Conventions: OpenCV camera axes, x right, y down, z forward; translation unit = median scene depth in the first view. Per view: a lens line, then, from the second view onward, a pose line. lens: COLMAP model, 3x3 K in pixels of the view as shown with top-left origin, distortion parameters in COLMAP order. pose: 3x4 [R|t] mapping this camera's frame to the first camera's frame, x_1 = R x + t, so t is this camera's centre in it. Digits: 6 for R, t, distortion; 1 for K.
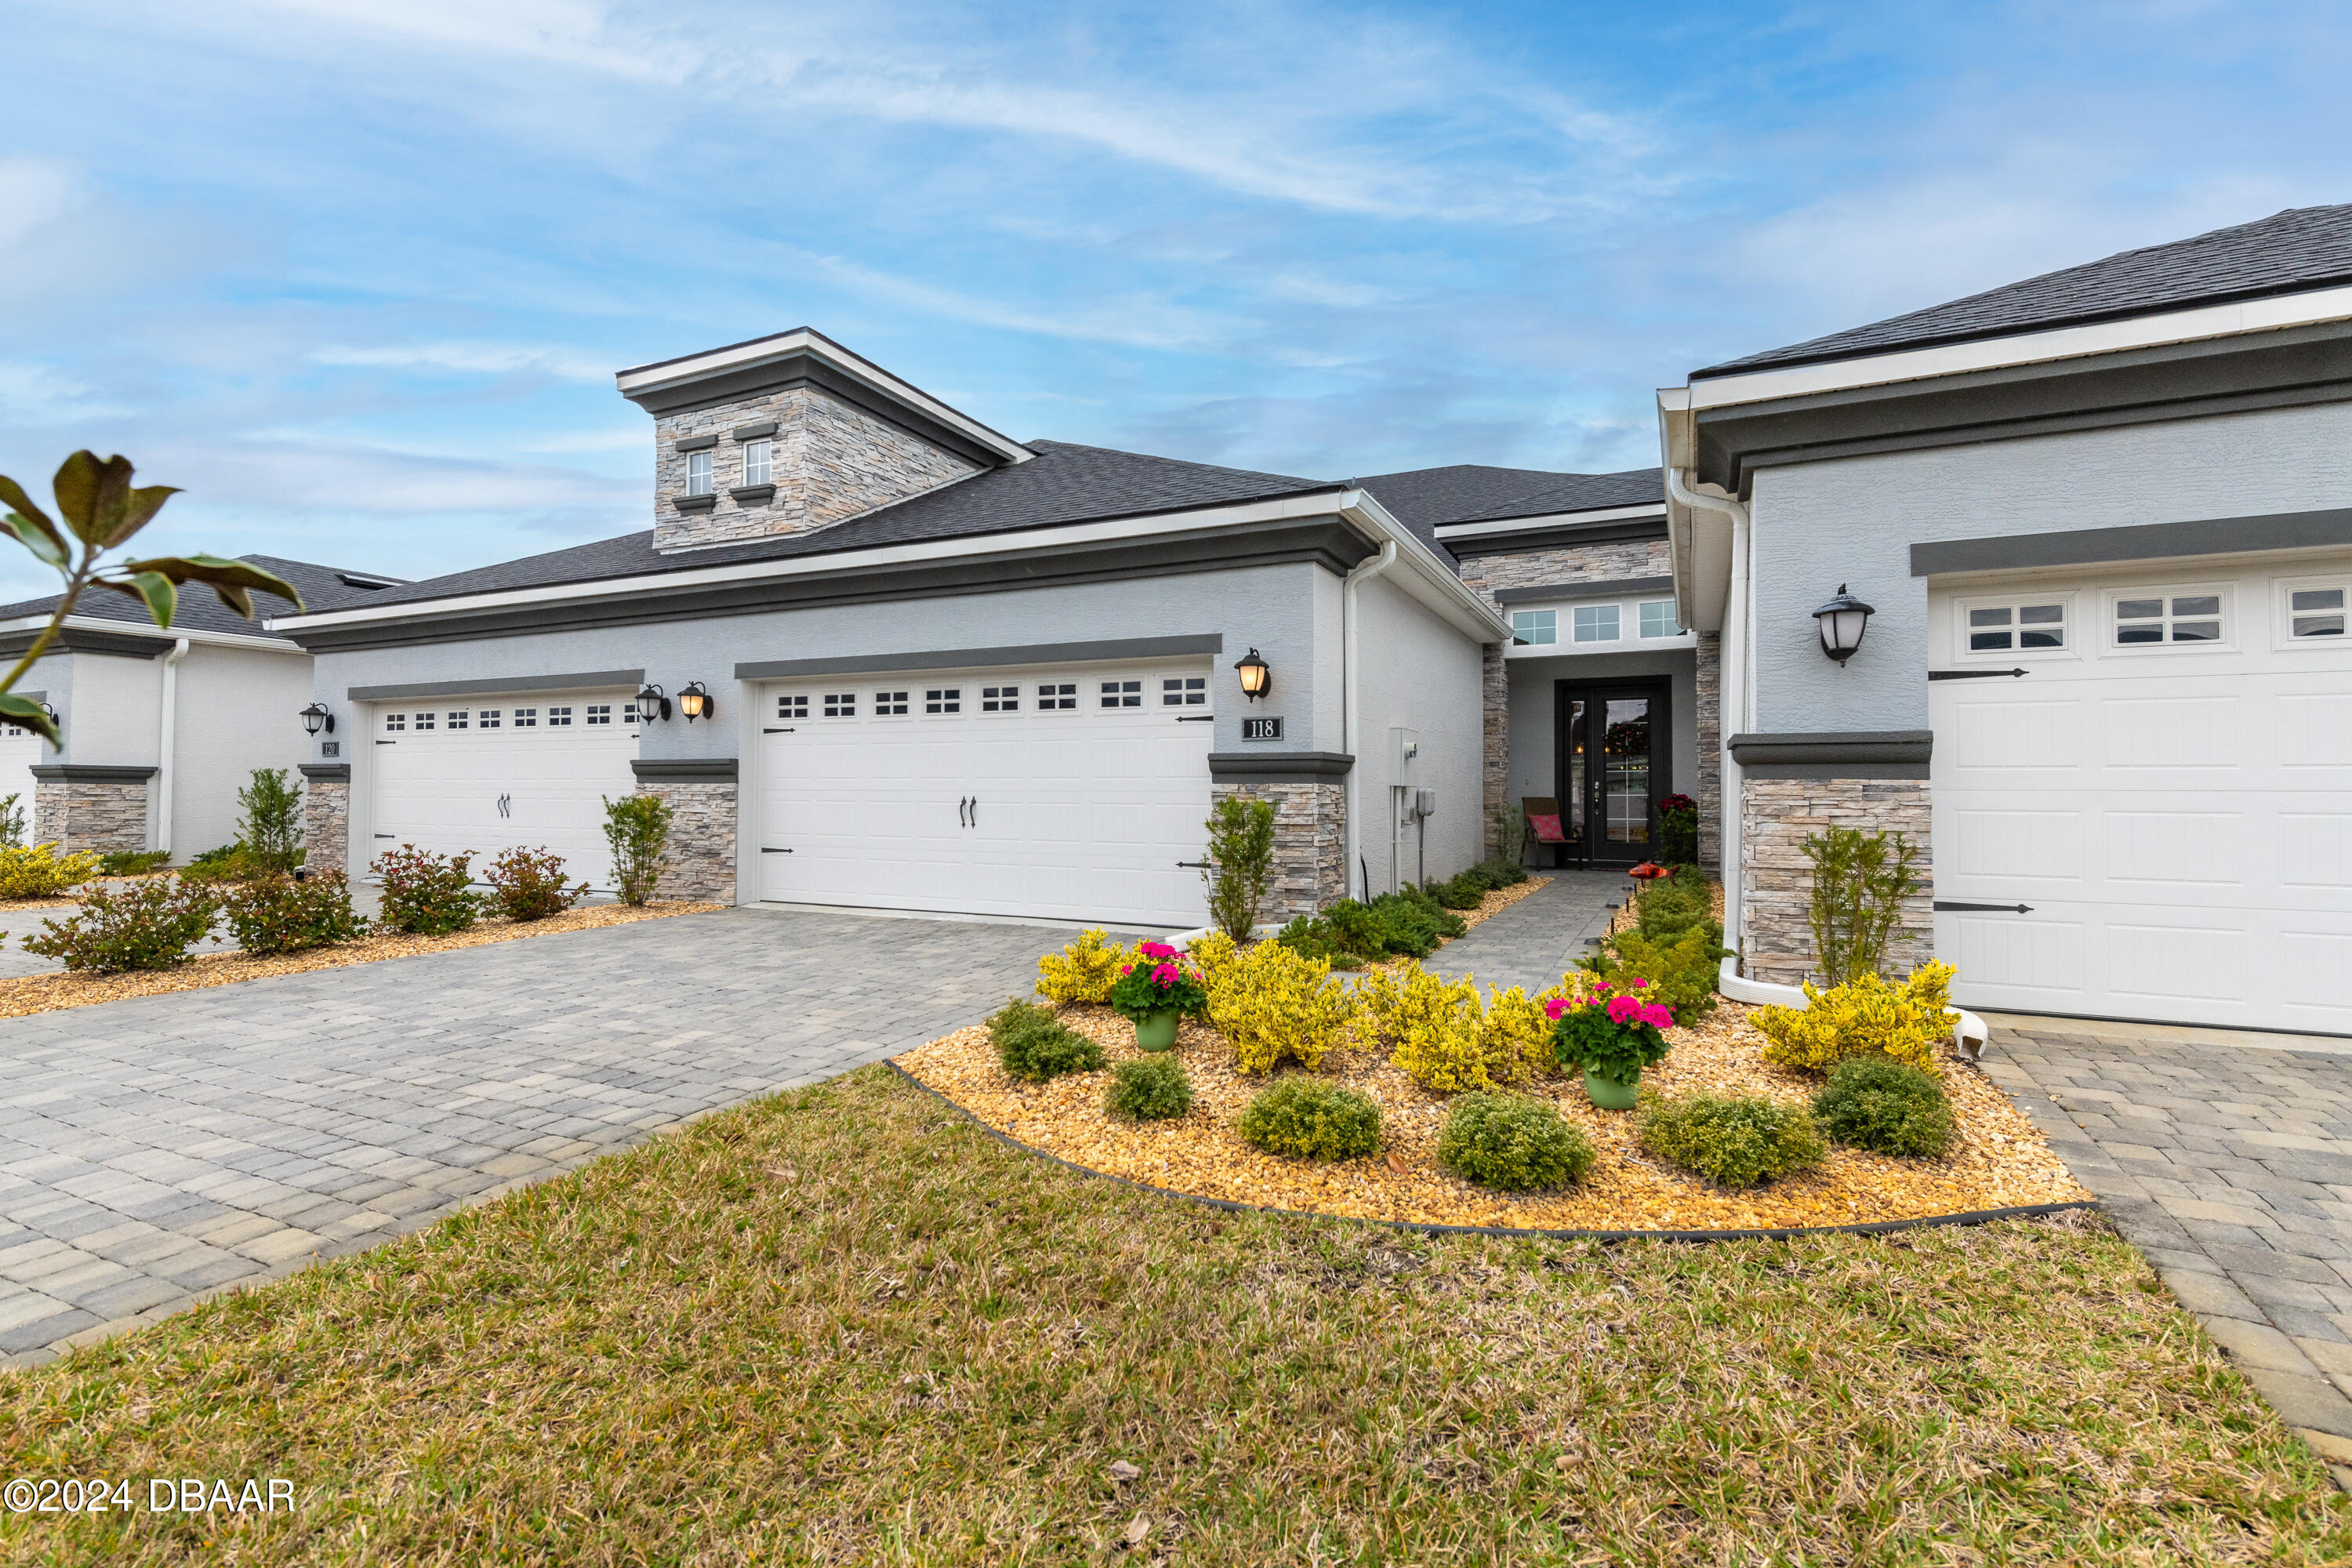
lens RADIAL K [[1092.5, 0, 1176.0], [0, 1092.5, 784.0], [0, 0, 1]] dist [0.021711, -0.000438]
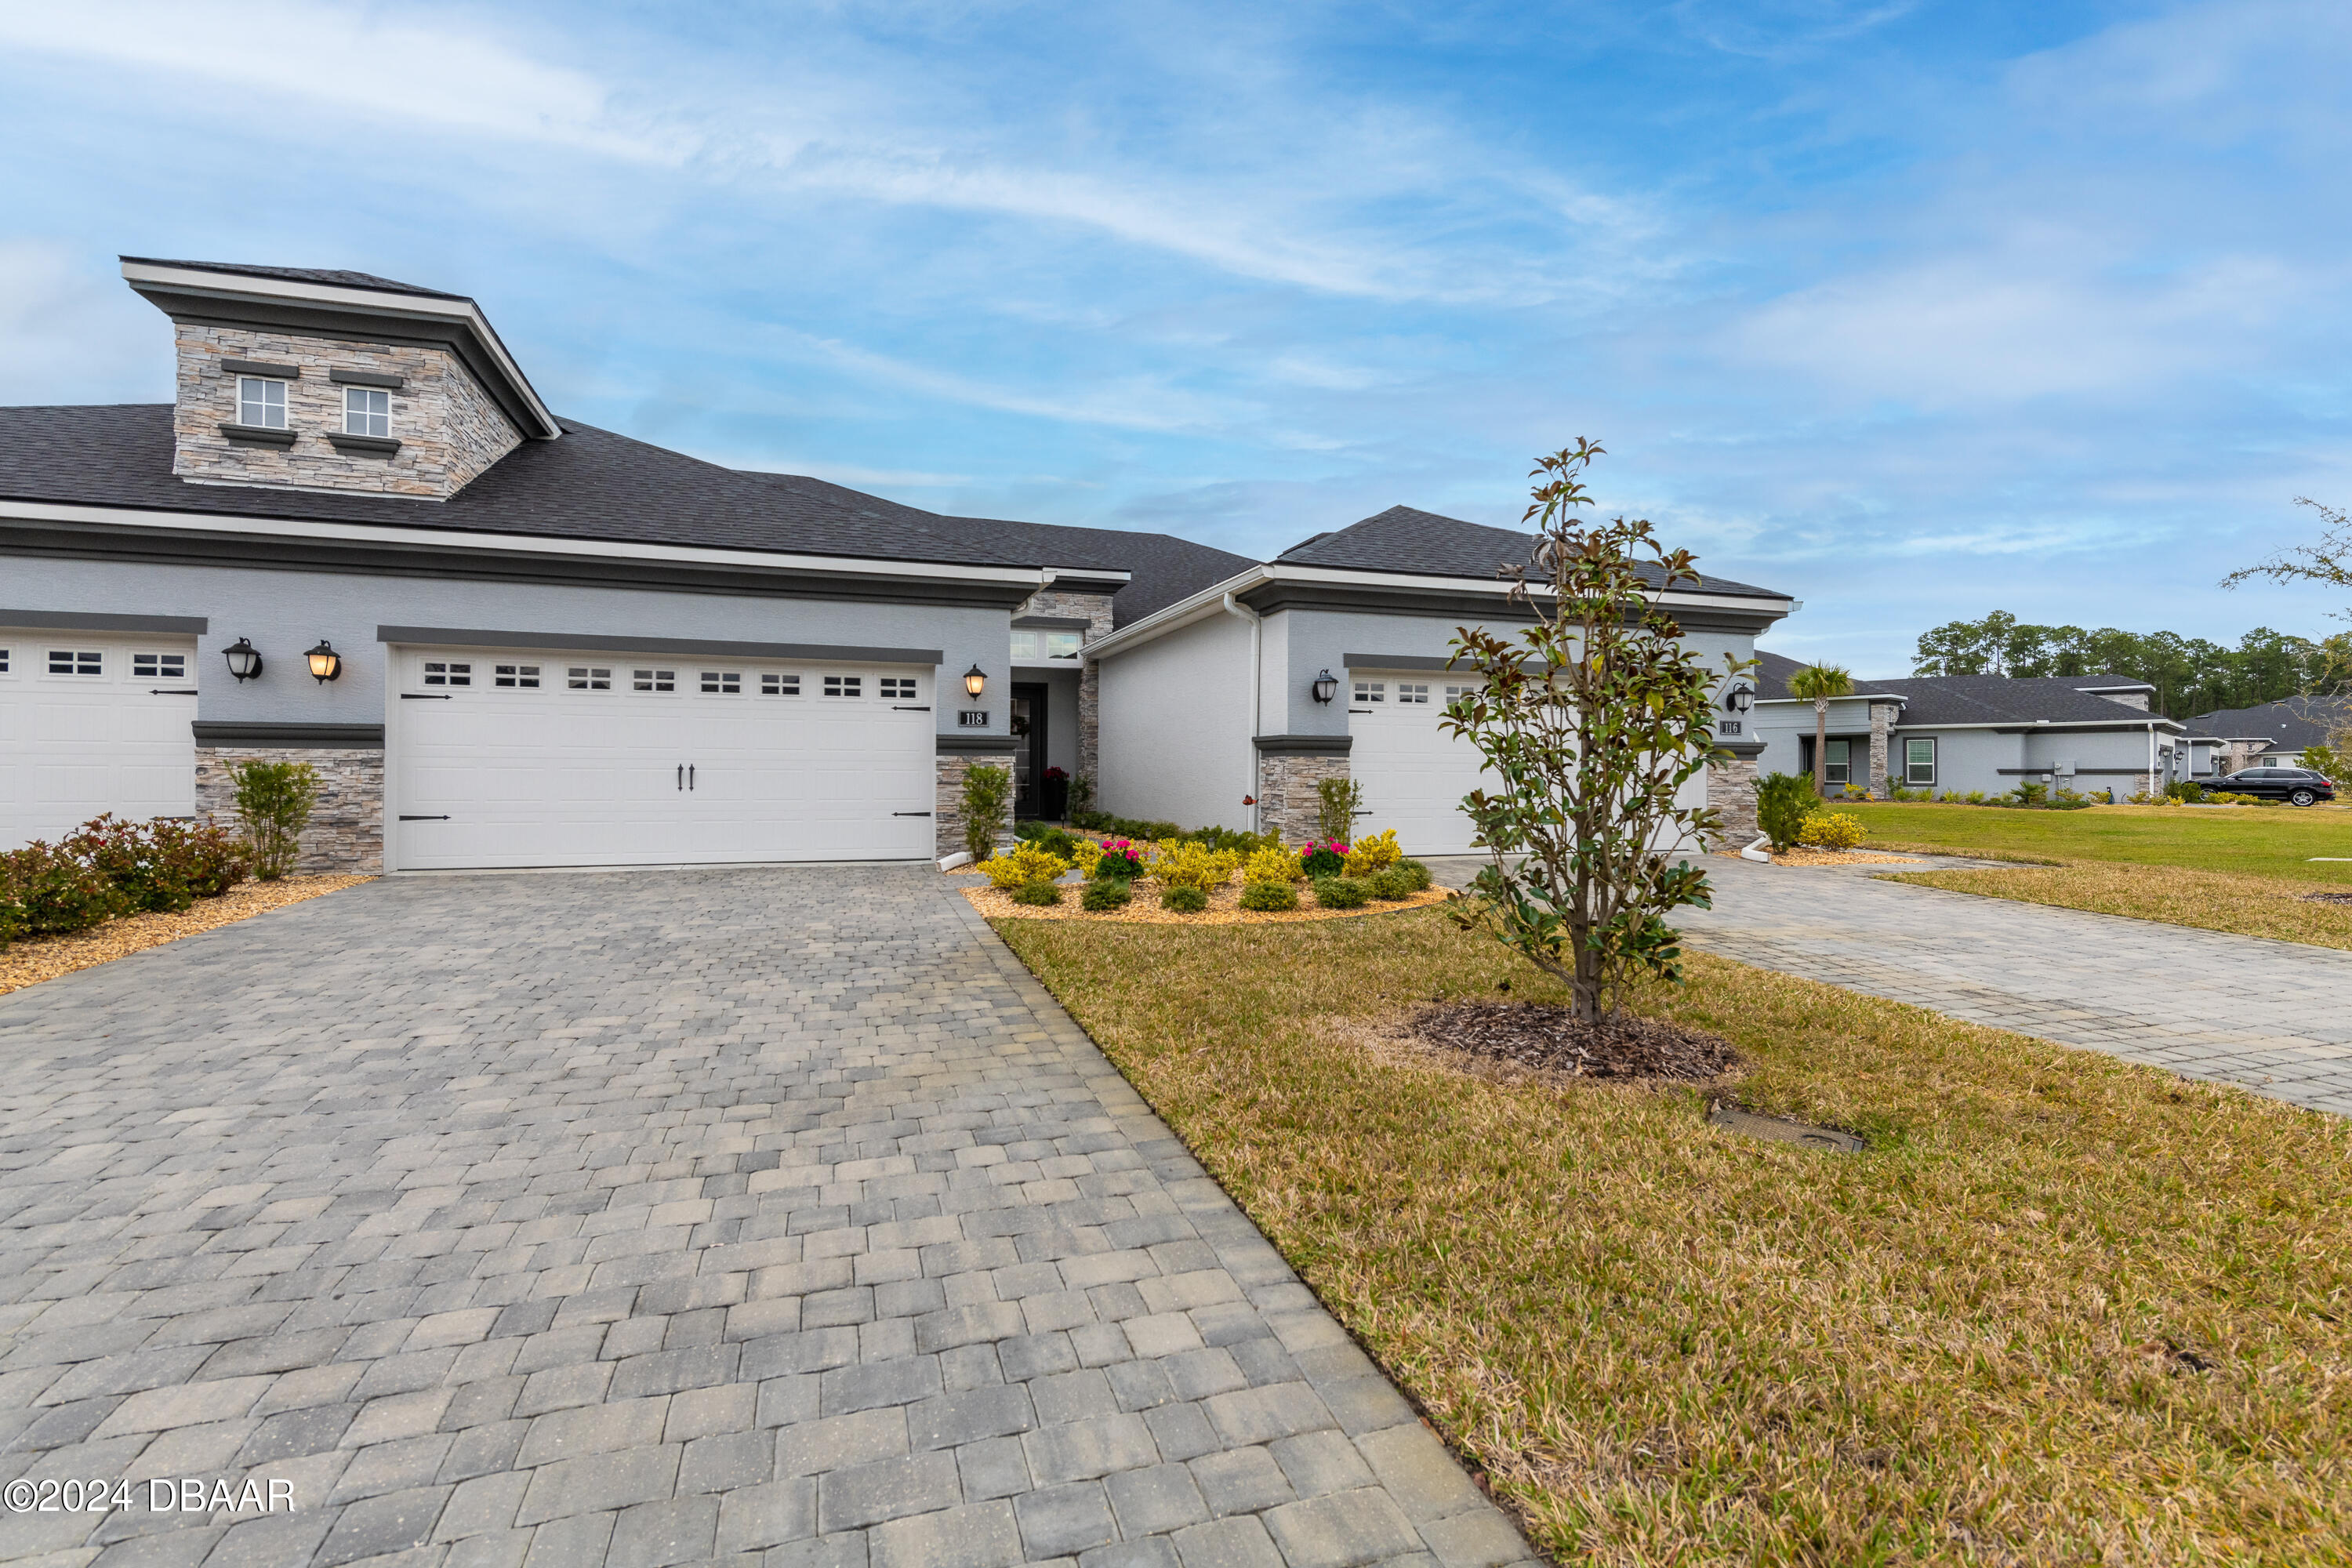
lens RADIAL K [[1092.5, 0, 1176.0], [0, 1092.5, 784.0], [0, 0, 1]] dist [0.021711, -0.000438]
pose [[0.721964, -0.006105, 0.691904, -0.567195], [-0.007939, 0.999822, 0.017106, 0.007638], [-0.691886, -0.017843, 0.721787, -0.190383]]
